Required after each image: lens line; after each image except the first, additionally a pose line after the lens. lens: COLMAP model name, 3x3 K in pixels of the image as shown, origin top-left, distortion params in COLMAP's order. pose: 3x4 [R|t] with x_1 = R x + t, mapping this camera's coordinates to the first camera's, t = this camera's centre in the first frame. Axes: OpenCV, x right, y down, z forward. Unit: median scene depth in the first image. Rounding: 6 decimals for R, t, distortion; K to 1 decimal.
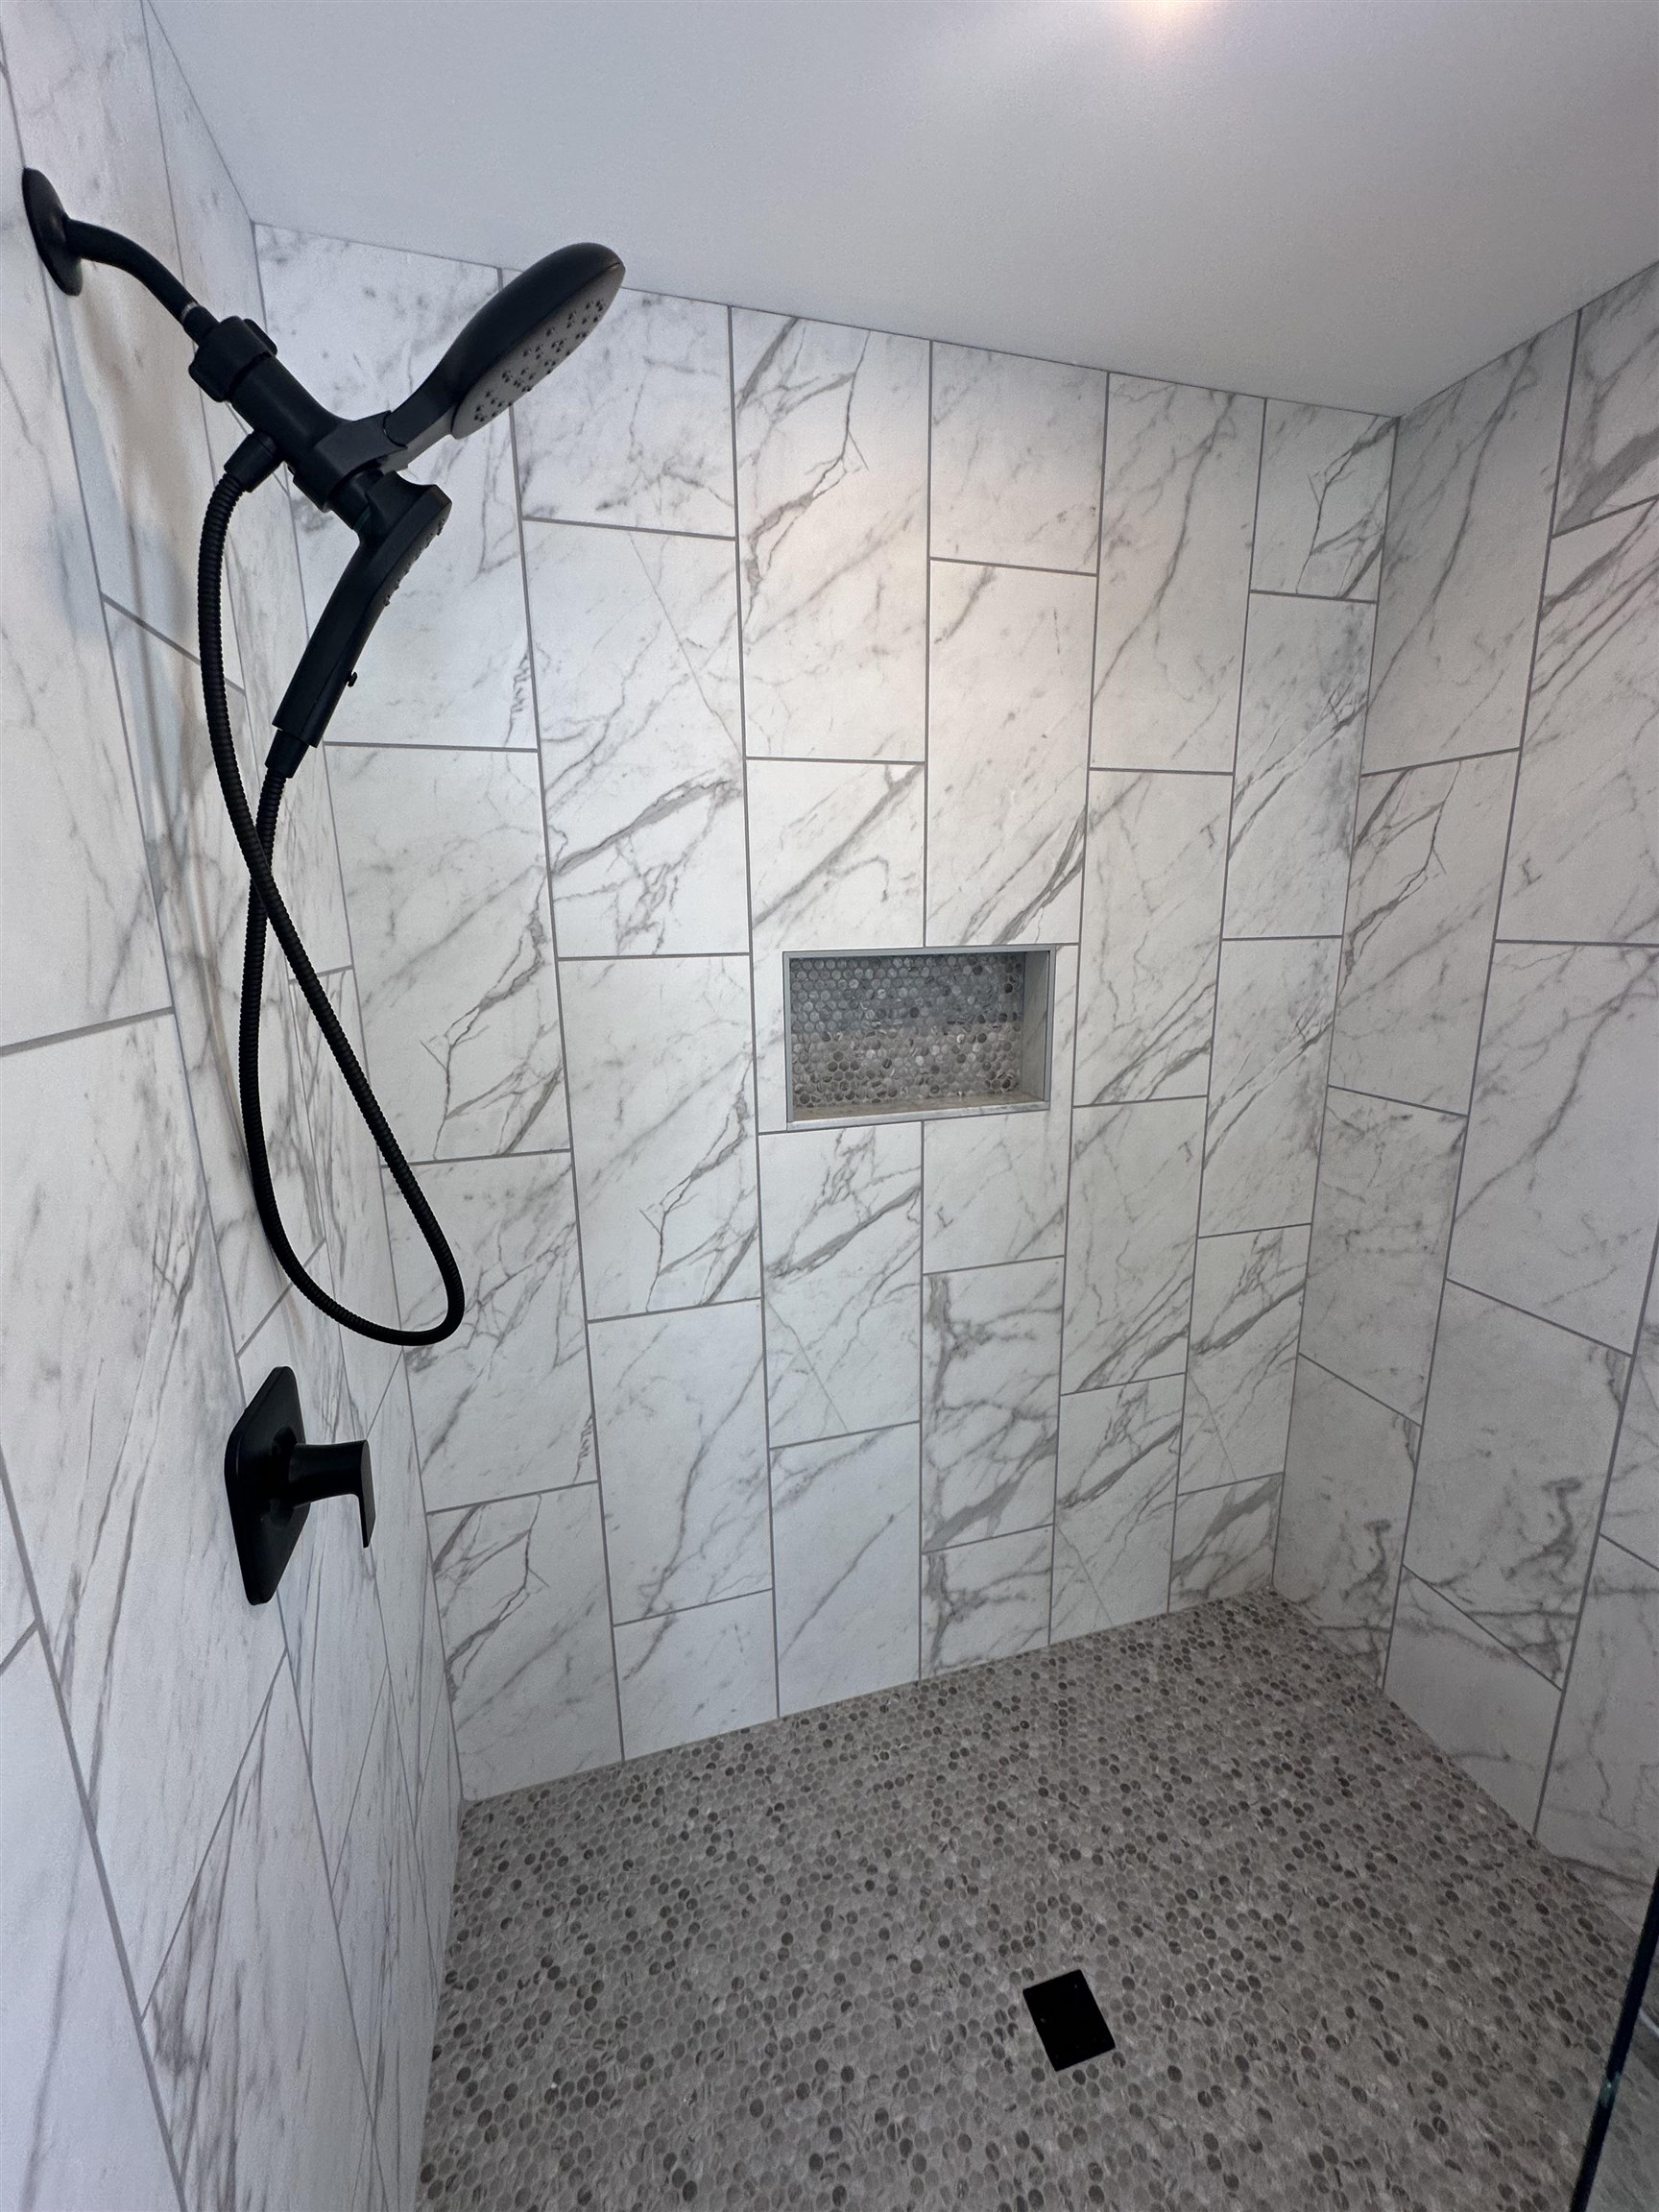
lens RADIAL K [[881.3, 0, 834.6], [0, 881.3, 1107.1], [0, 0, 1]] dist [-0.001940, 0.000242]
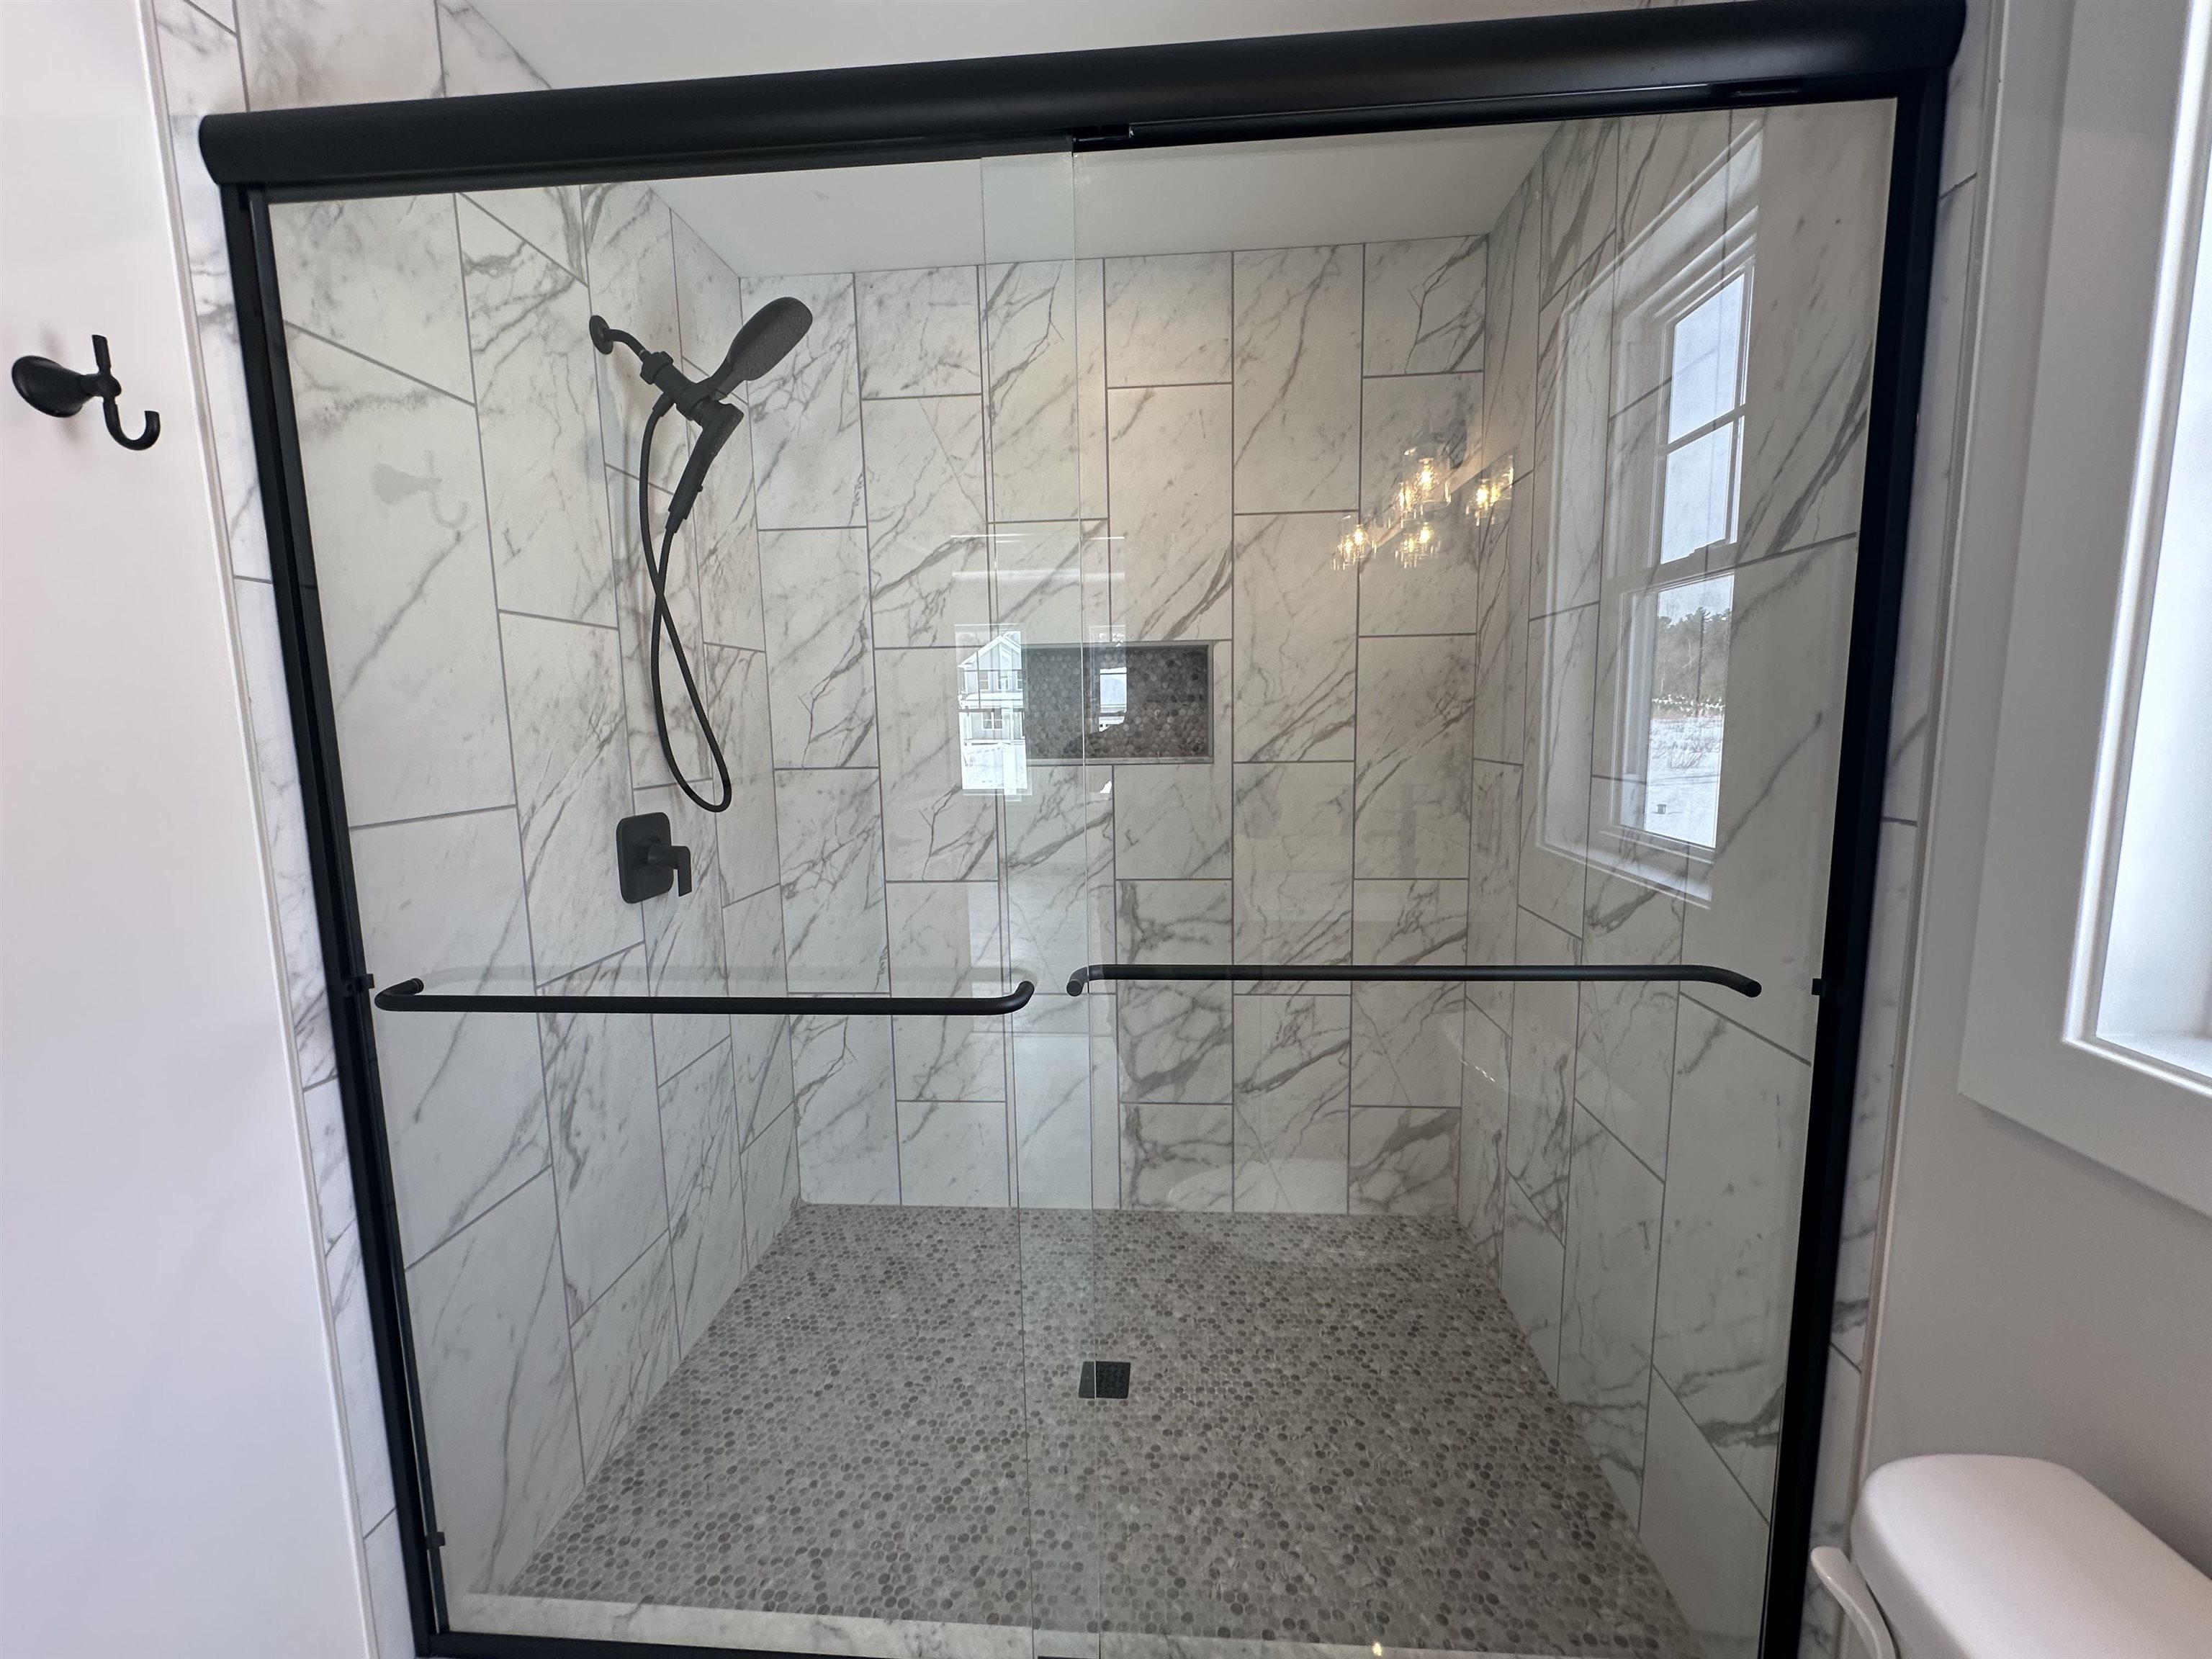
lens RADIAL K [[881.3, 0, 1106.2], [0, 881.3, 826.4], [0, 0, 1]] dist [-0.001940, 0.000242]
pose [[0.937655, 0.041606, -0.345068, 0.599707], [-0.072118, 0.994492, -0.076056, 0.228287], [0.340003, 0.096200, 0.935491, -0.327769]]
